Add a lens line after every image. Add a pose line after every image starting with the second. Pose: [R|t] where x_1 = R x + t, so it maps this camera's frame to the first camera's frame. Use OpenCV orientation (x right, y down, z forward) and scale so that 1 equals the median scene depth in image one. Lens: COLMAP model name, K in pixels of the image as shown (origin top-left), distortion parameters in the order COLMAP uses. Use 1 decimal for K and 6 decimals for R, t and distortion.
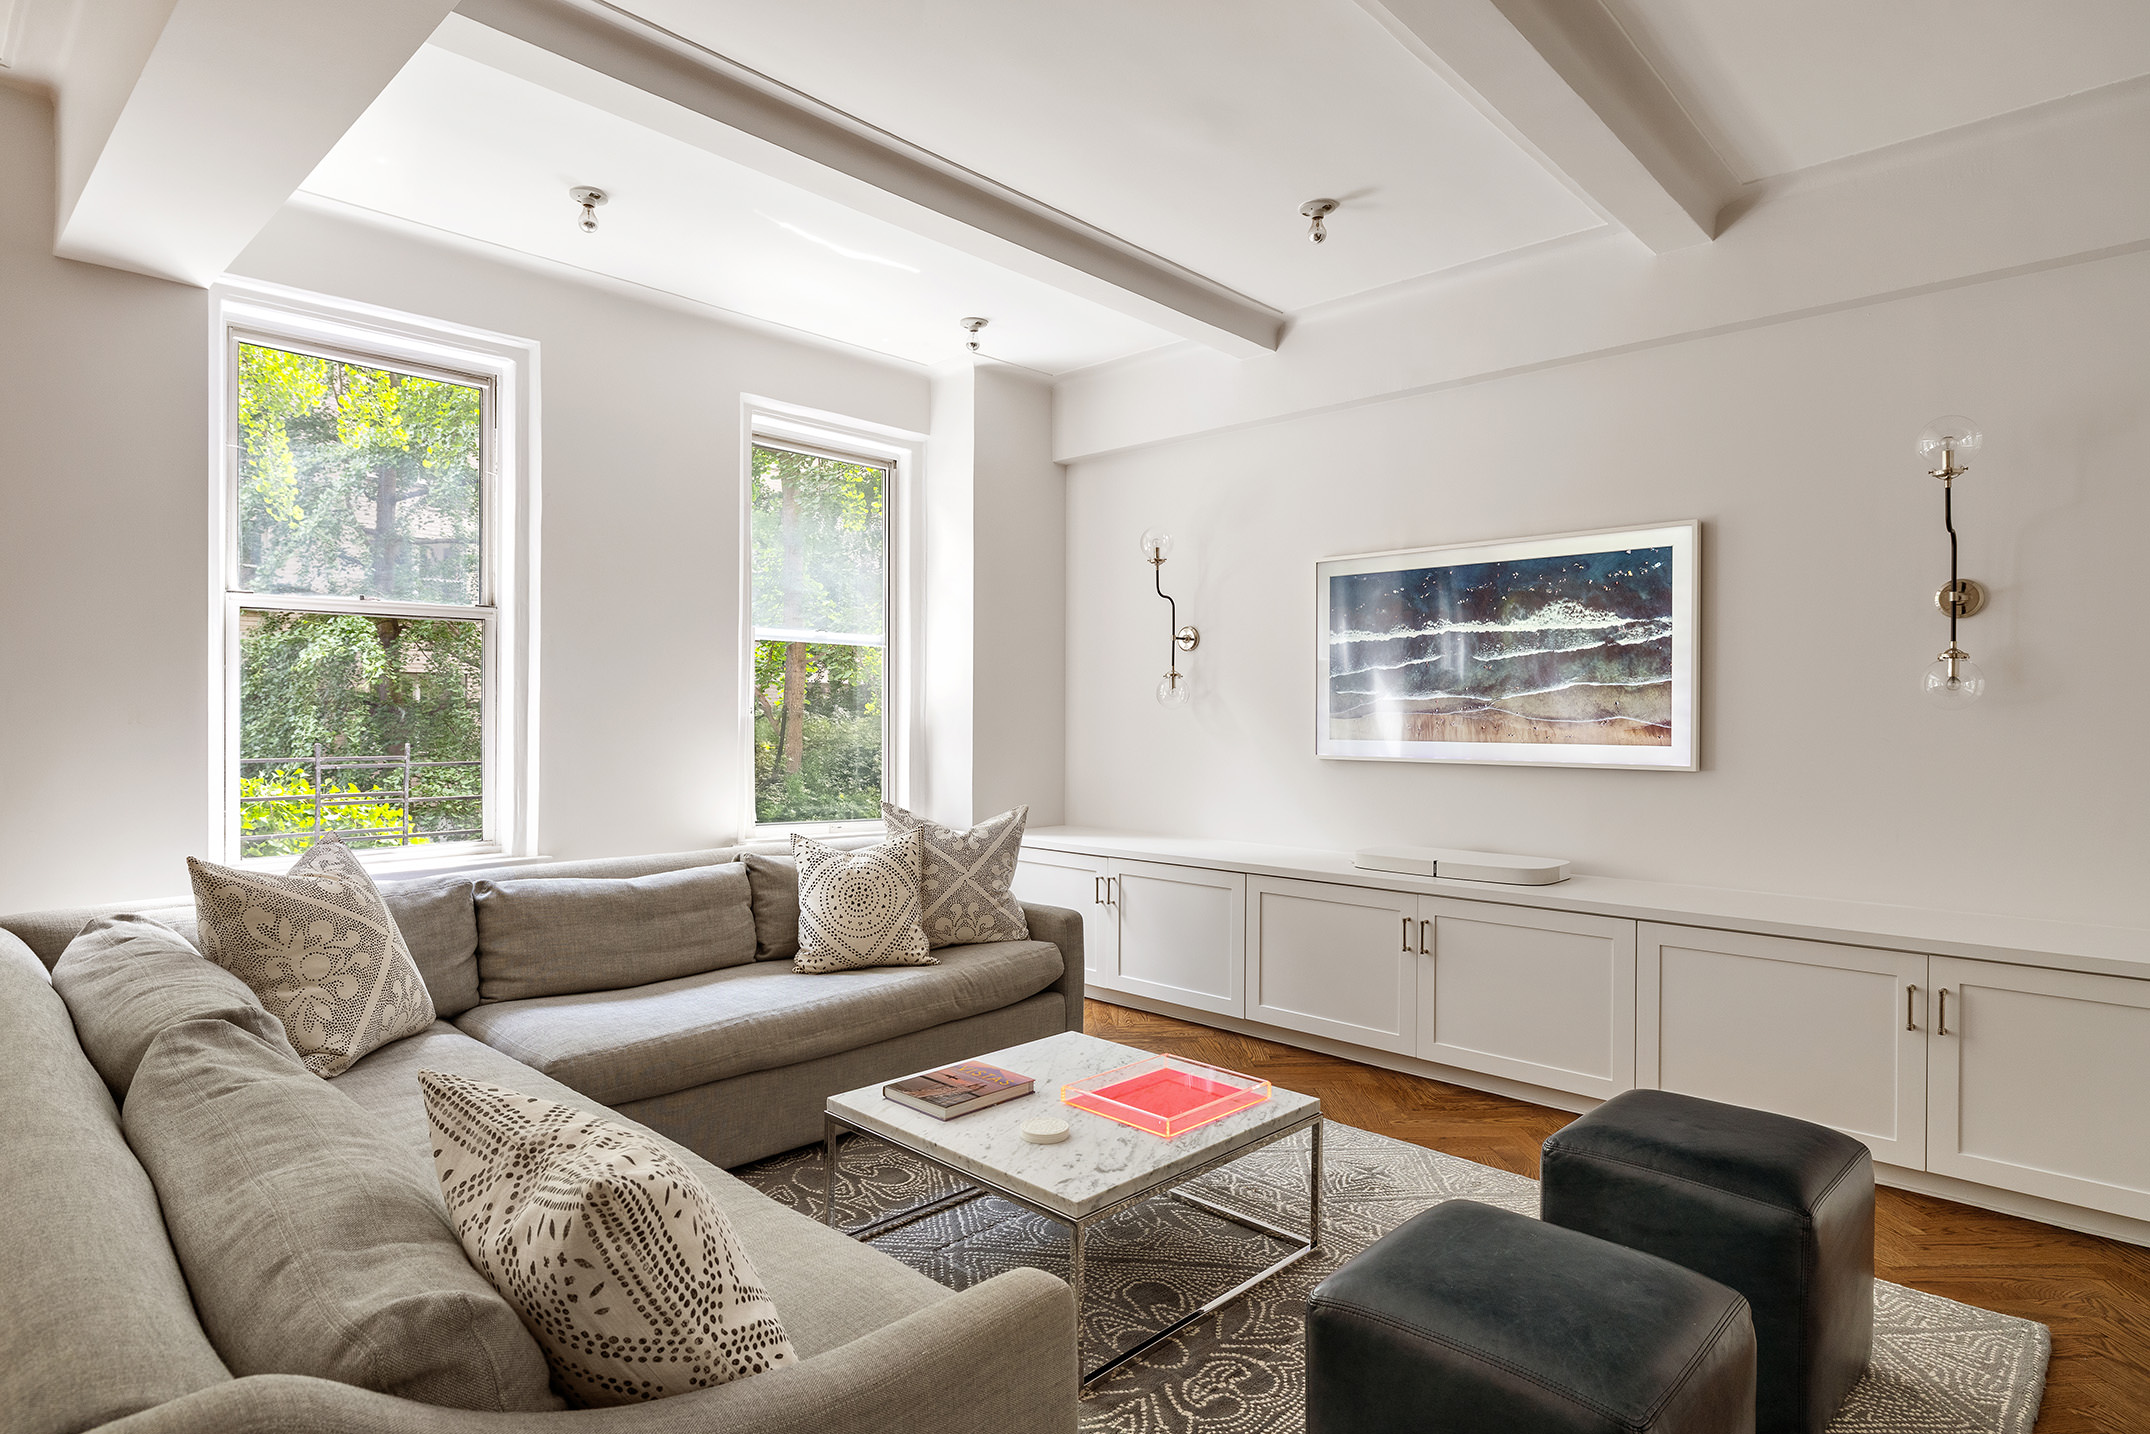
lens RADIAL K [[1151.6, 0, 1072.1], [0, 1151.6, 724.4], [0, 0, 1]] dist [-0.022990, -0.000277]
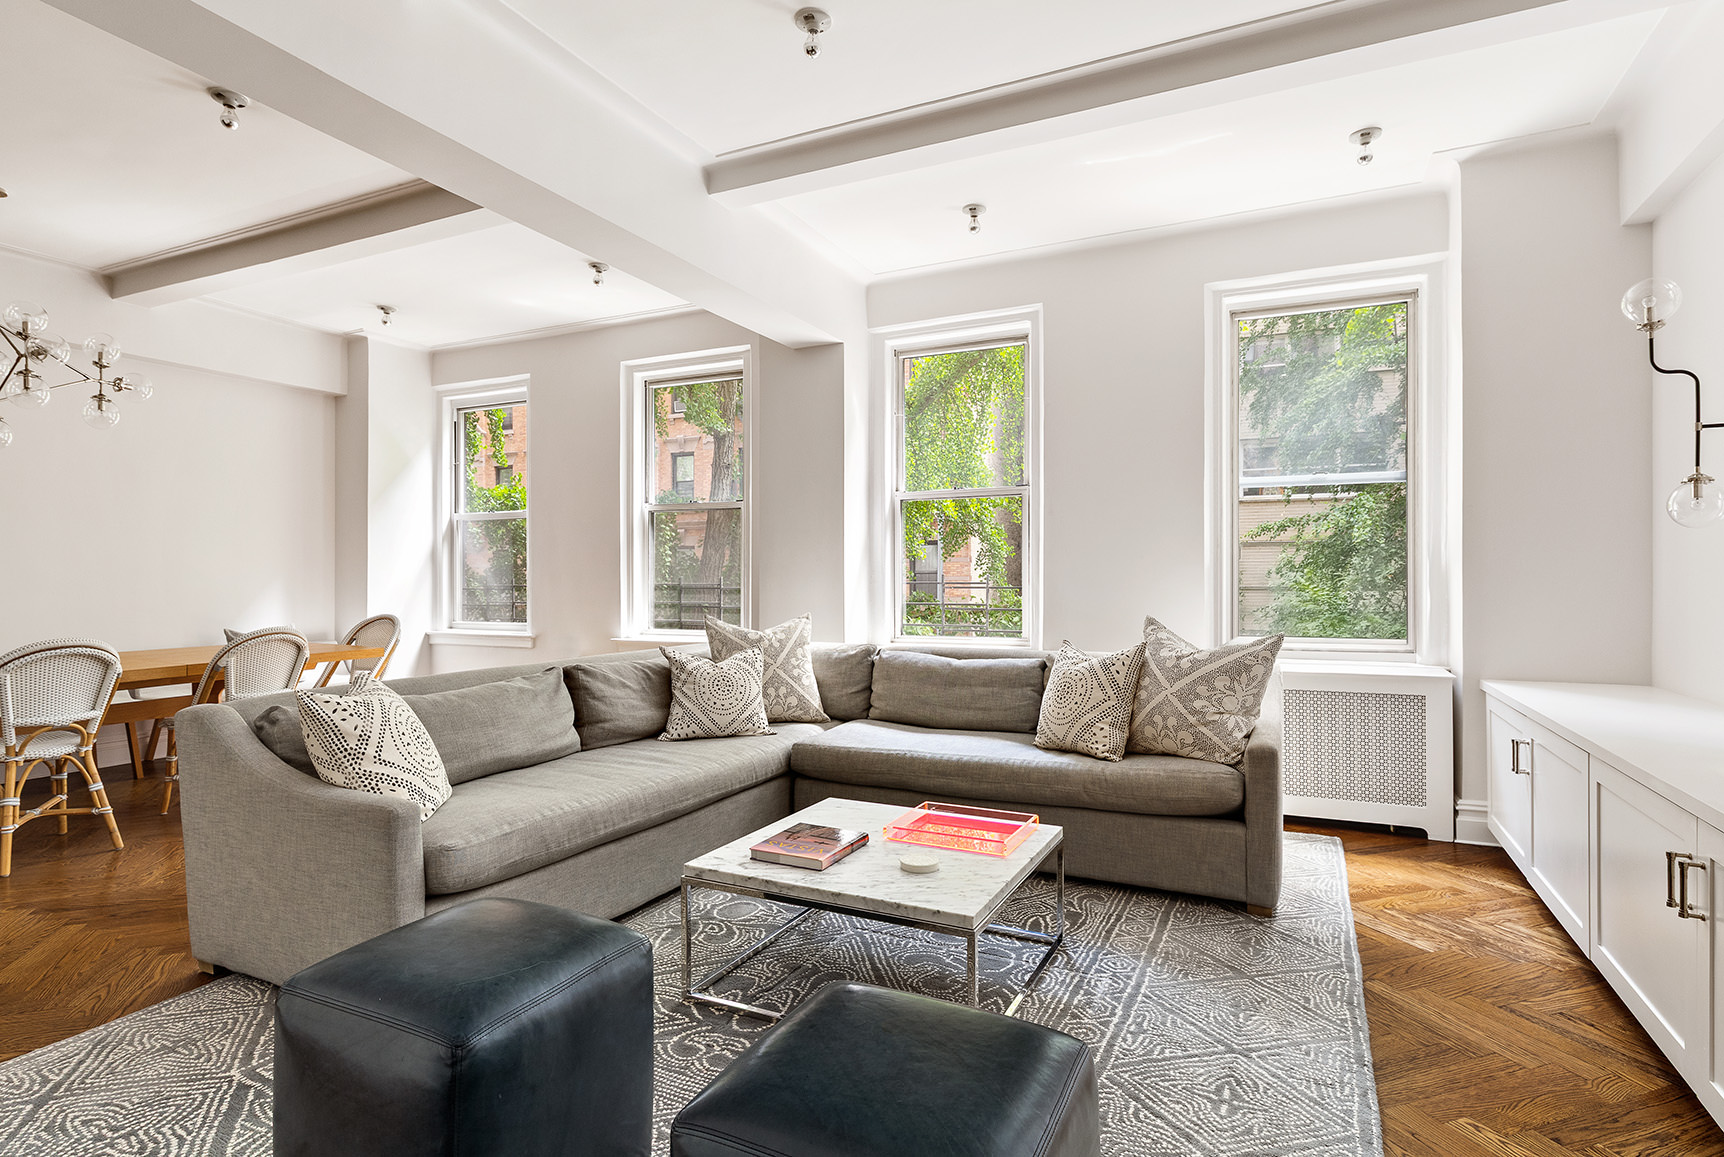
lens RADIAL K [[907.9, 0, 857.7], [0, 907.9, 574.4], [0, 0, 1]] dist [-0.001280, 0.000633]
pose [[0.294178, -0.007542, -0.955721, 0.639470], [-0.003365, 0.999954, -0.008926, 0.030483], [0.955745, 0.005842, 0.294139, 0.469159]]
